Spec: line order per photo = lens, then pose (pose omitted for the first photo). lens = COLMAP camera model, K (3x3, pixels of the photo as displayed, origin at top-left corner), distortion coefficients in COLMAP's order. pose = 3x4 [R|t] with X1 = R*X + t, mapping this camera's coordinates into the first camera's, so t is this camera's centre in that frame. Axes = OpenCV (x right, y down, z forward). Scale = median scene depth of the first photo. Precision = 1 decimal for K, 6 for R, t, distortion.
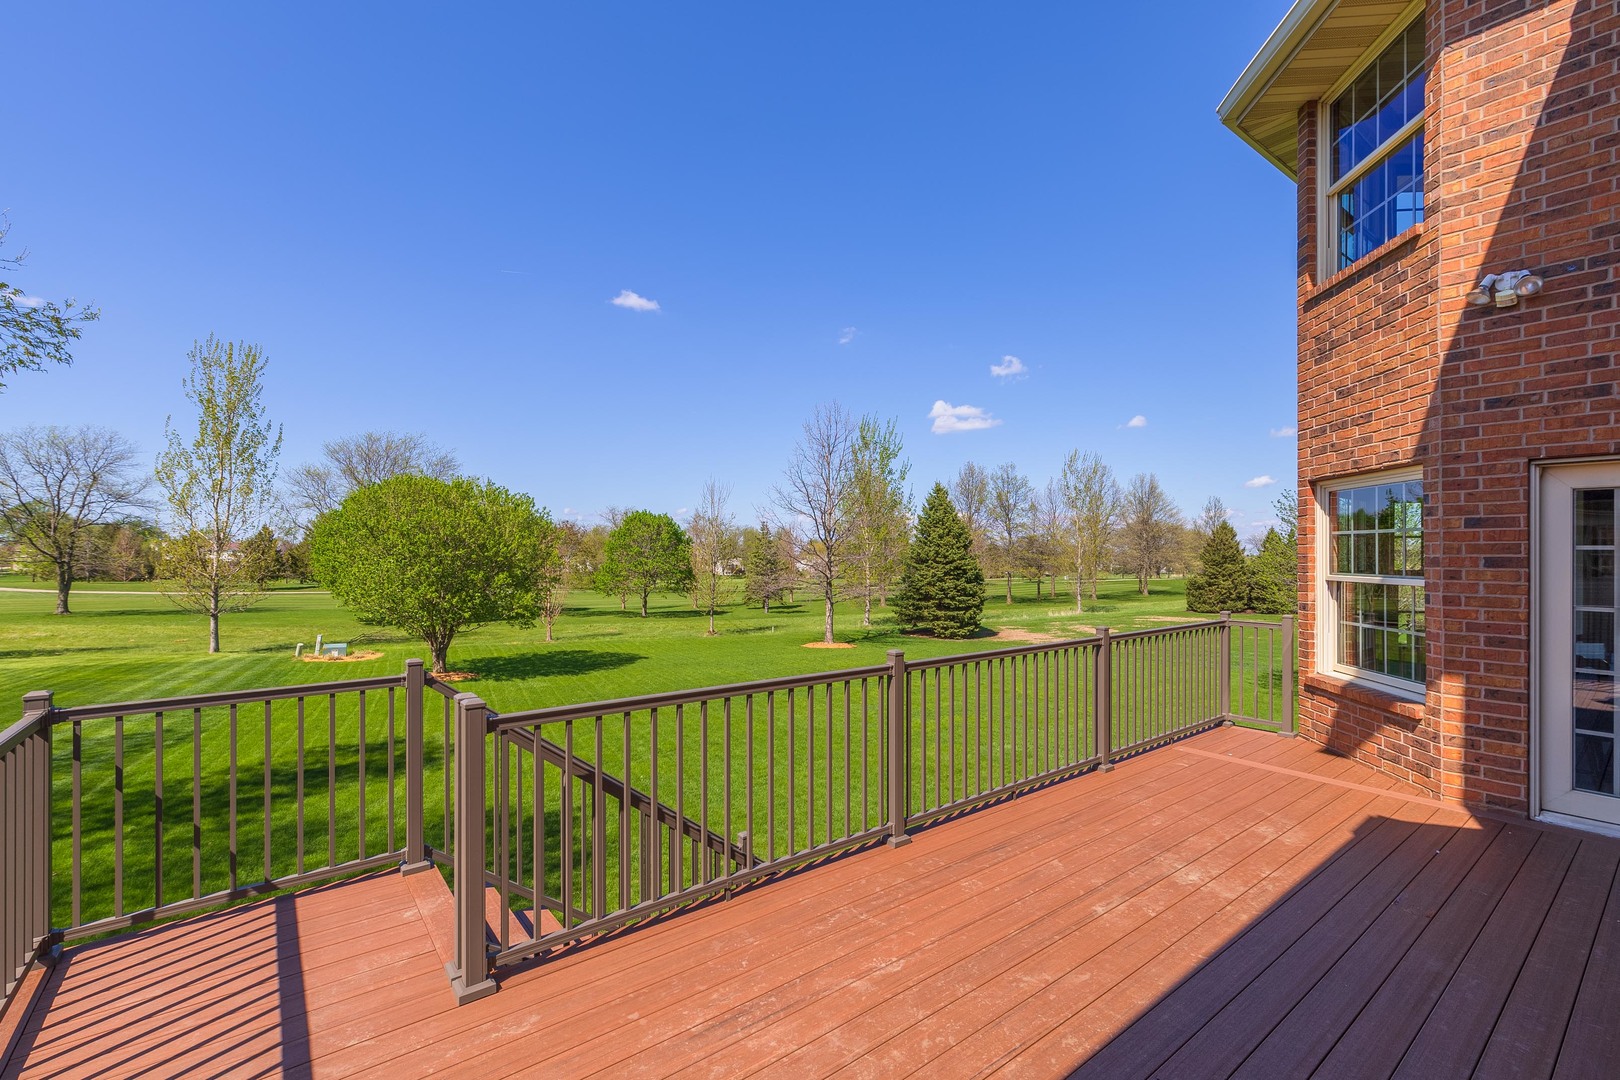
lens RADIAL K [[702.3, 0, 820.4], [0, 702.3, 548.6], [0, 0, 1]] dist [0.003660, 0.000027]
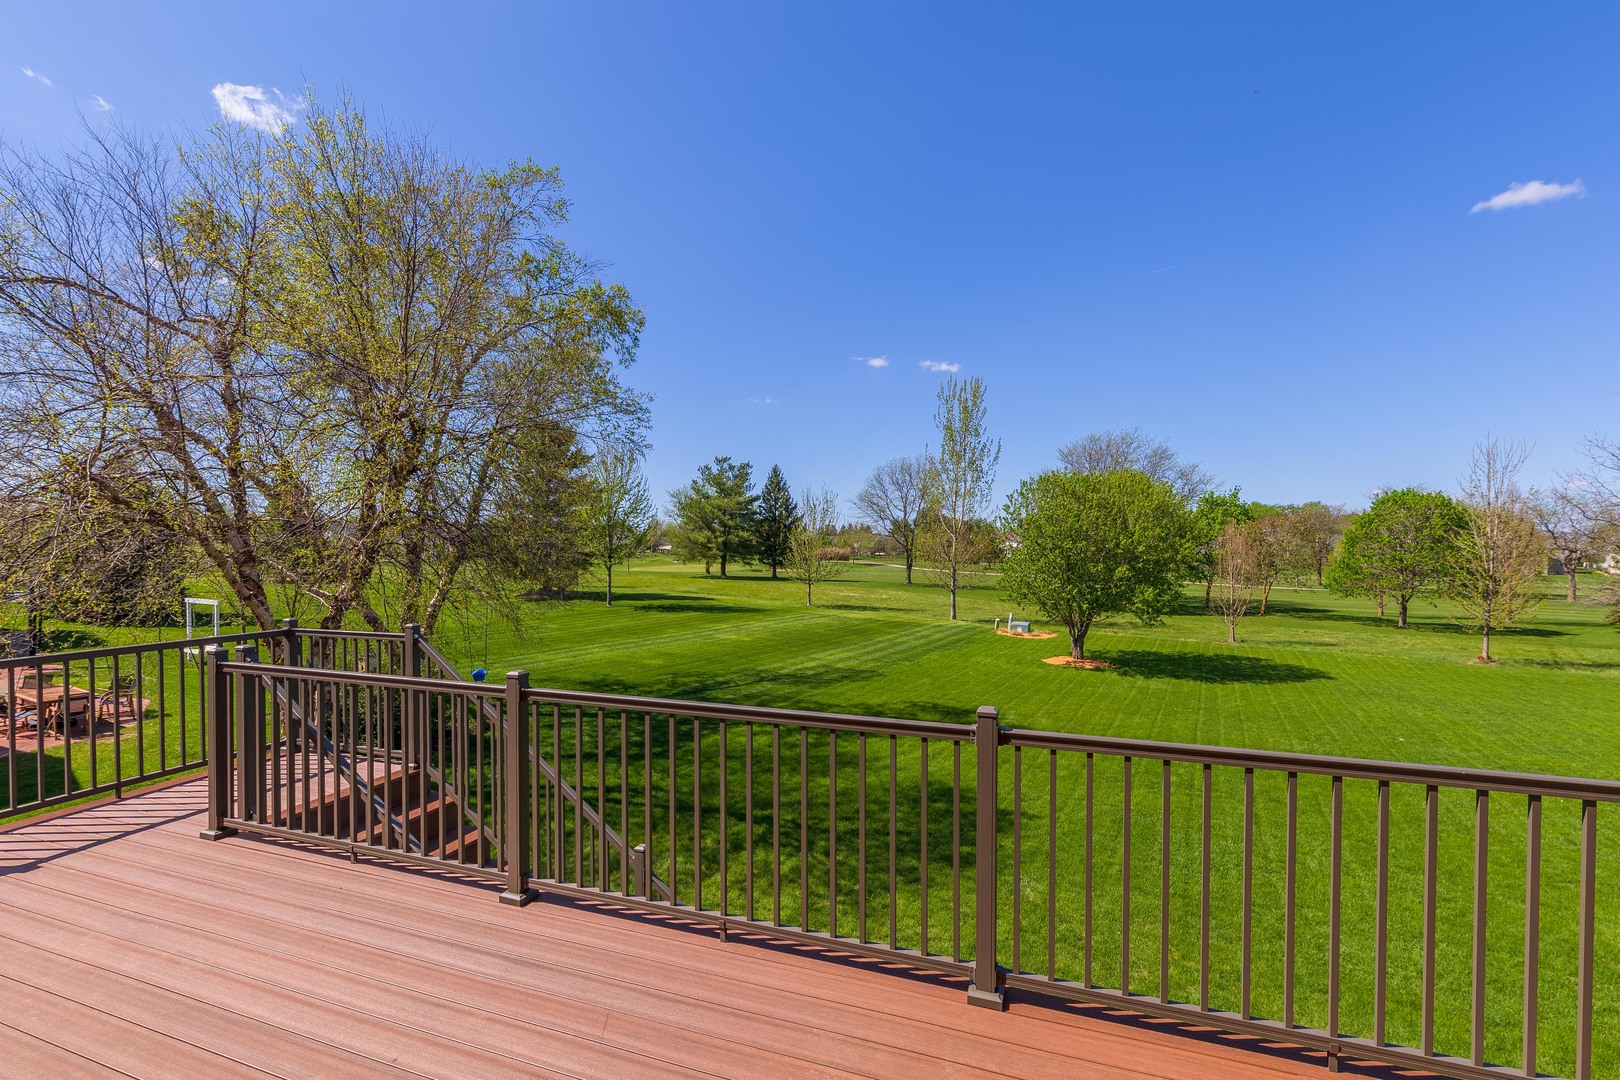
lens RADIAL K [[702.3, 0, 814.8], [0, 702.3, 543.8], [0, 0, 1]] dist [0.003660, 0.000027]
pose [[0.531644, 0.003819, -0.846960, 0.098404], [0.002675, 0.999977, 0.006188, -0.001582], [0.846964, -0.005555, 0.531621, 0.080183]]
